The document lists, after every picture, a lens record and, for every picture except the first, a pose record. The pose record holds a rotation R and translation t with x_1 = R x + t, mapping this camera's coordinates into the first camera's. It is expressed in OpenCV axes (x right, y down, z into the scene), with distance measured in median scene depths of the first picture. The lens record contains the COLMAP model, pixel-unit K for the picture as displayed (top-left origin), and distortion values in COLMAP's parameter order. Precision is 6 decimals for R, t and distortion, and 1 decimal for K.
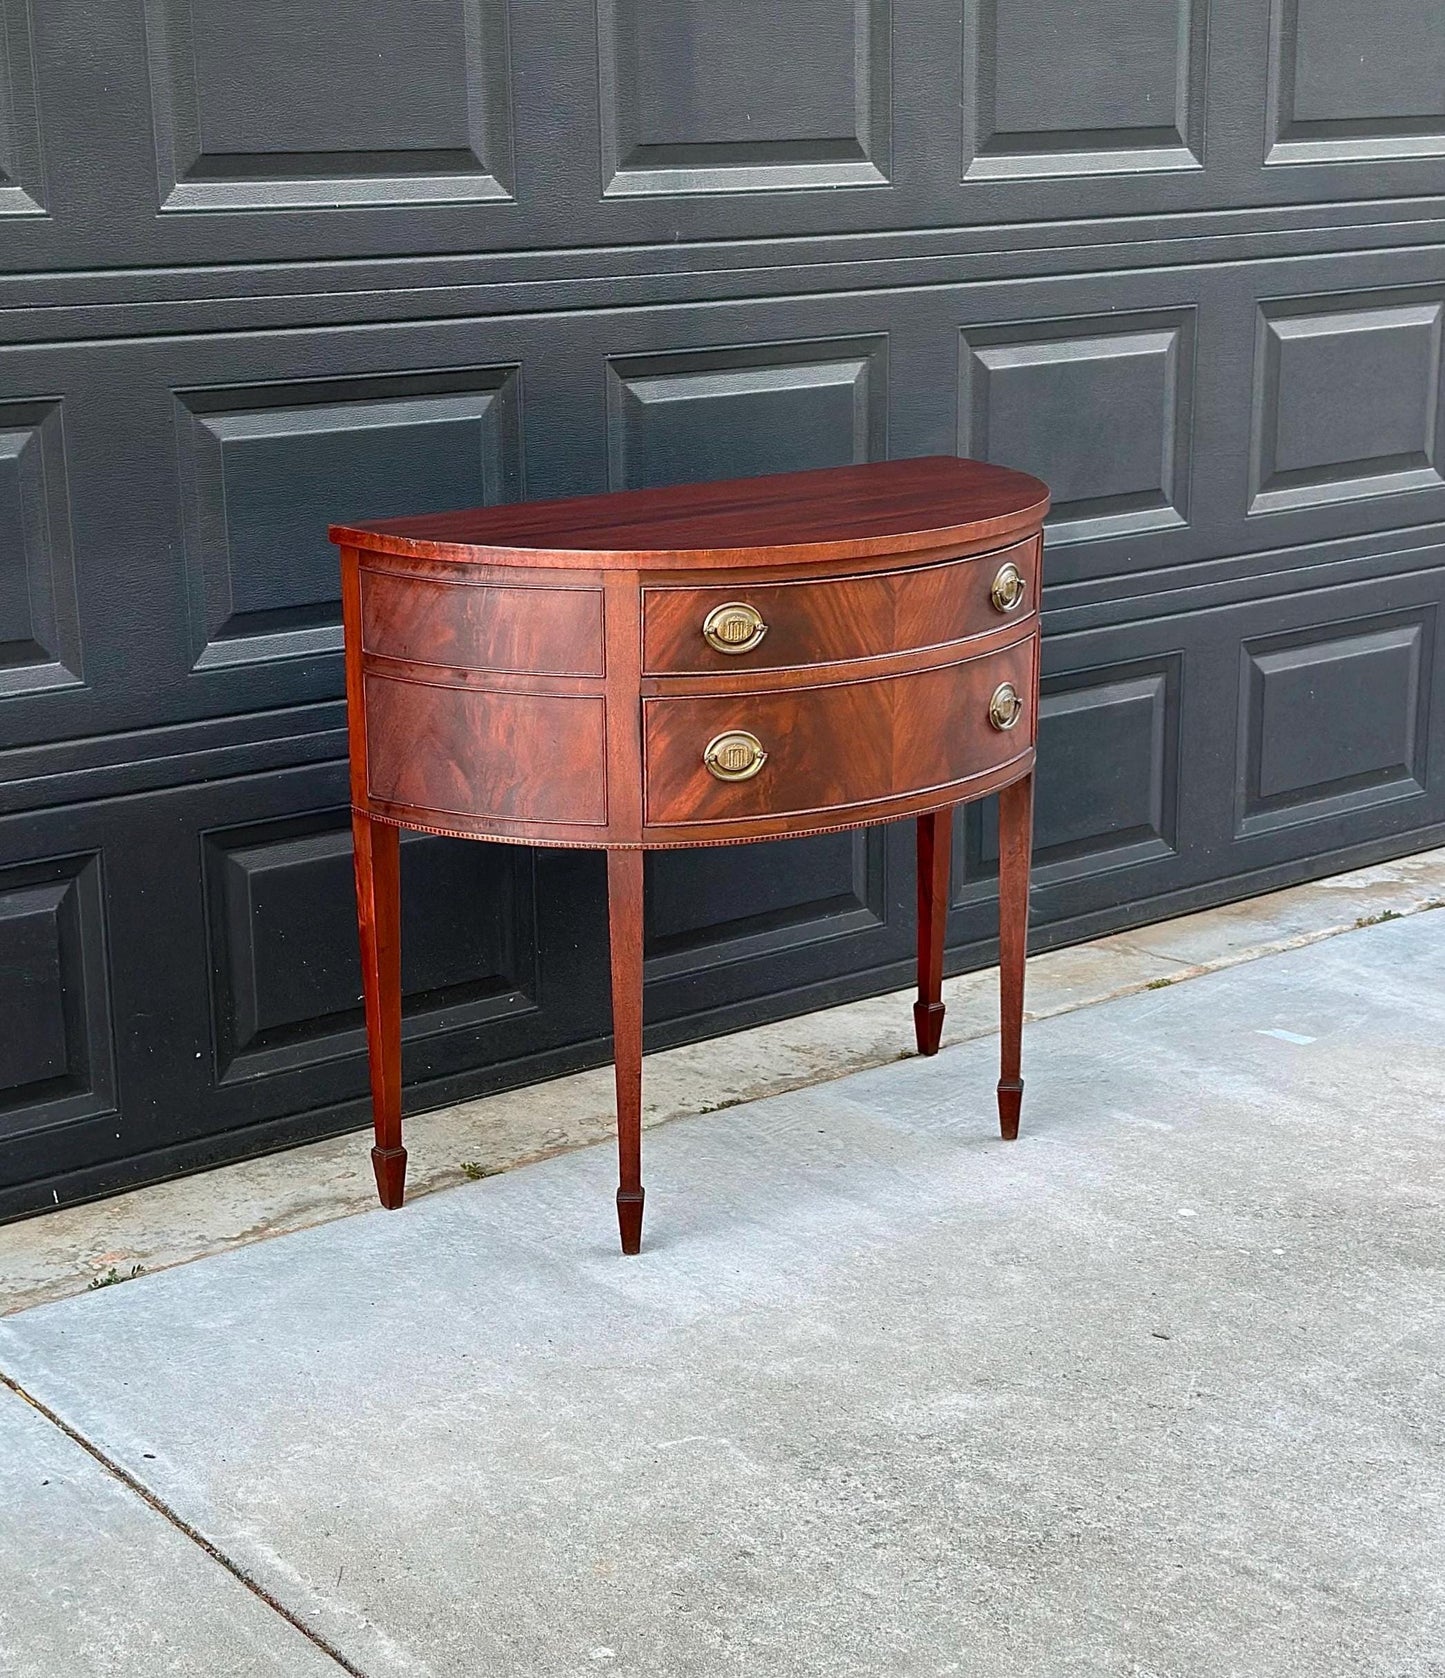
lens RADIAL K [[2906.4, 0, 721.3], [0, 2906.4, 928.8], [0, 0, 1]] dist [0.145572, 0.000000]
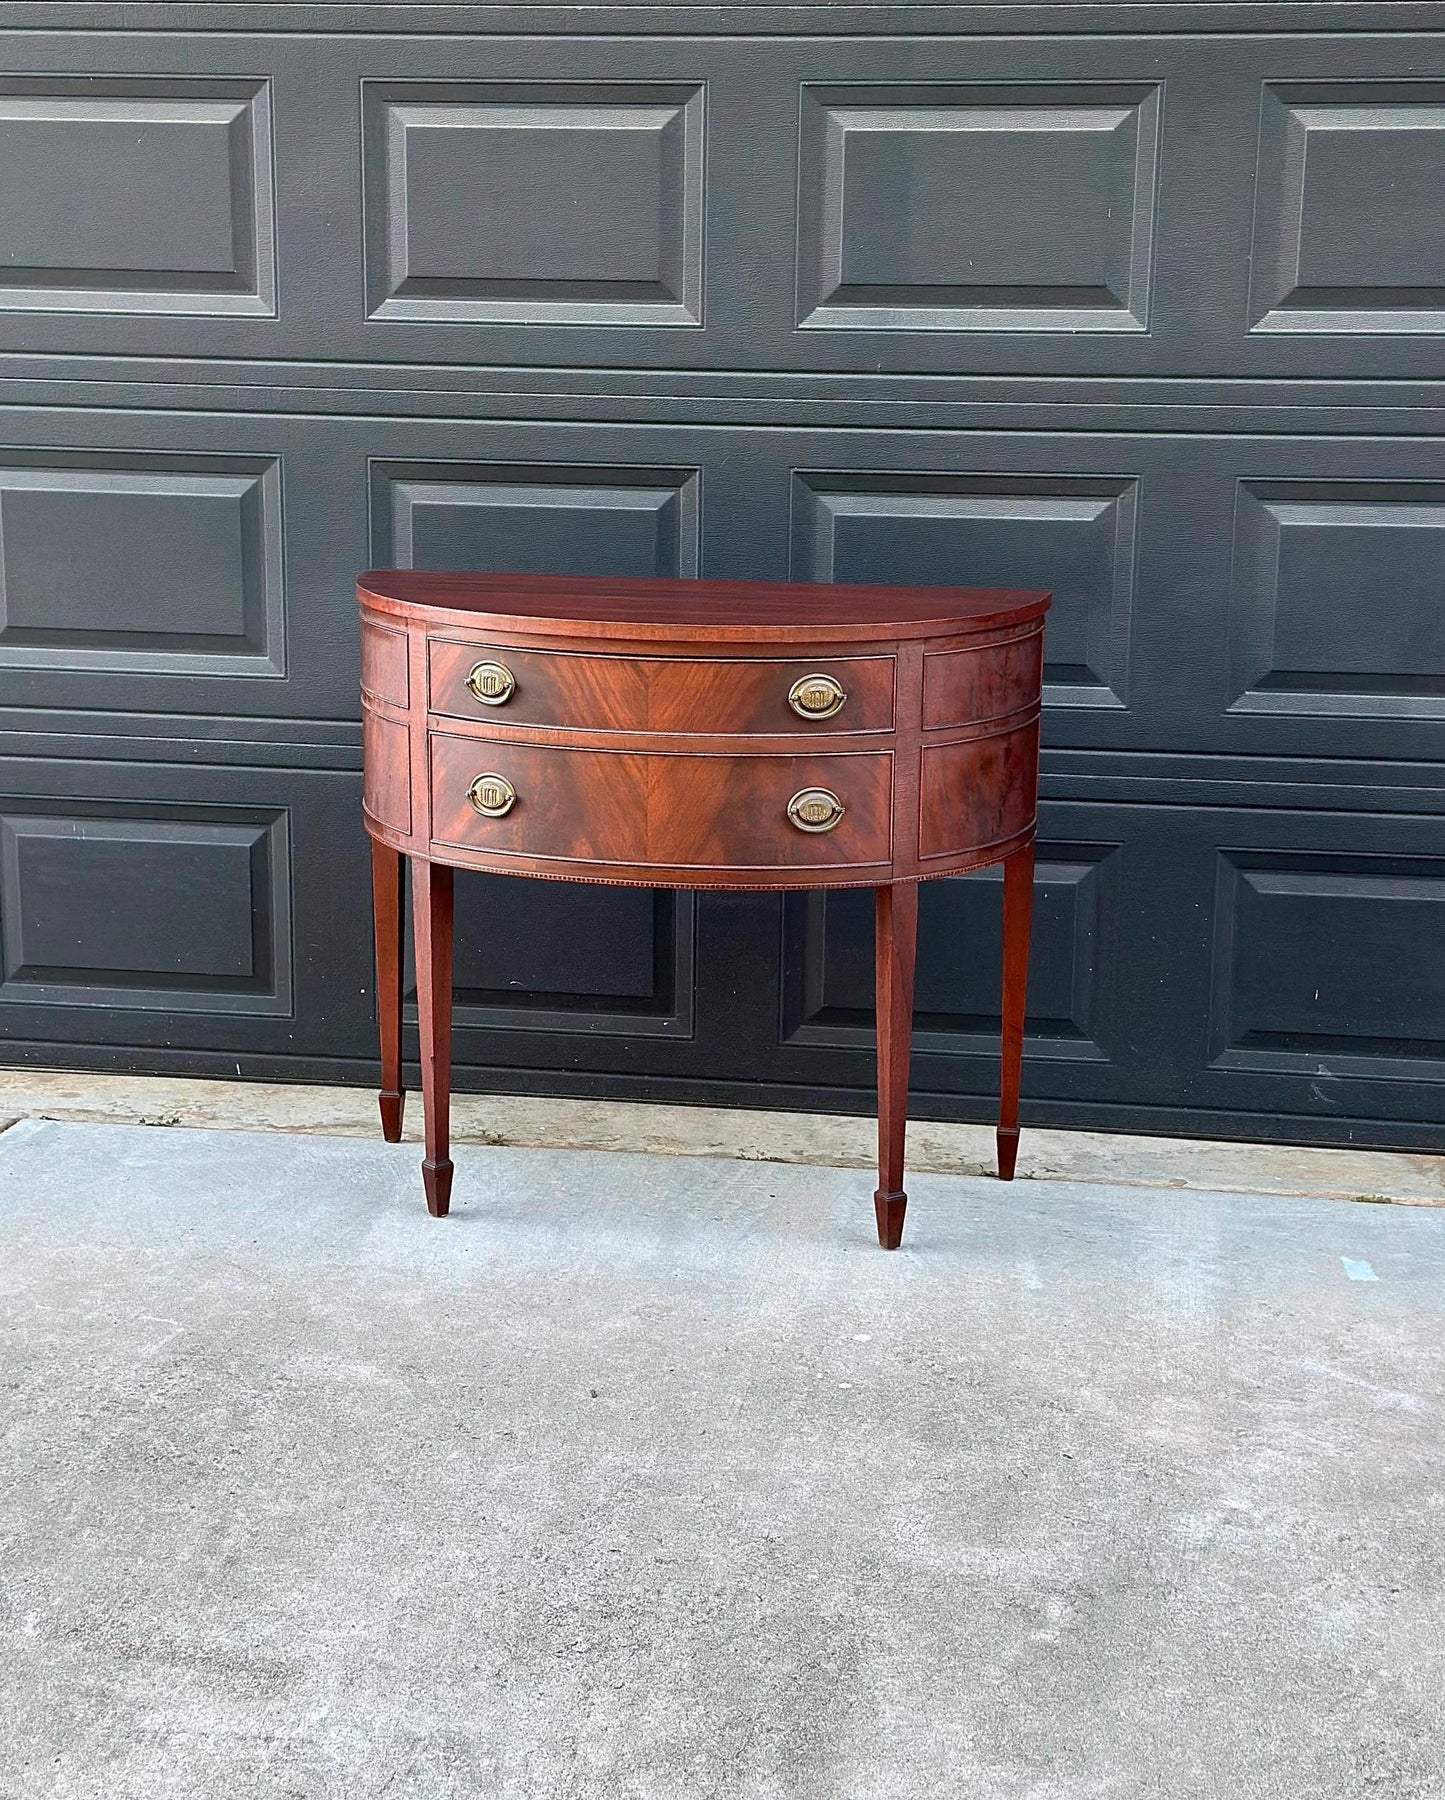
lens RADIAL K [[2833.6, 0, 707.3], [0, 2833.6, 883.8], [0, 0, 1]] dist [0.149476, 0.000000]
pose [[0.671494, 0.176016, -0.719802, 0.793255], [-0.226233, 0.973697, 0.027051, -0.068043], [0.705631, 0.144678, 0.693652, 0.264769]]
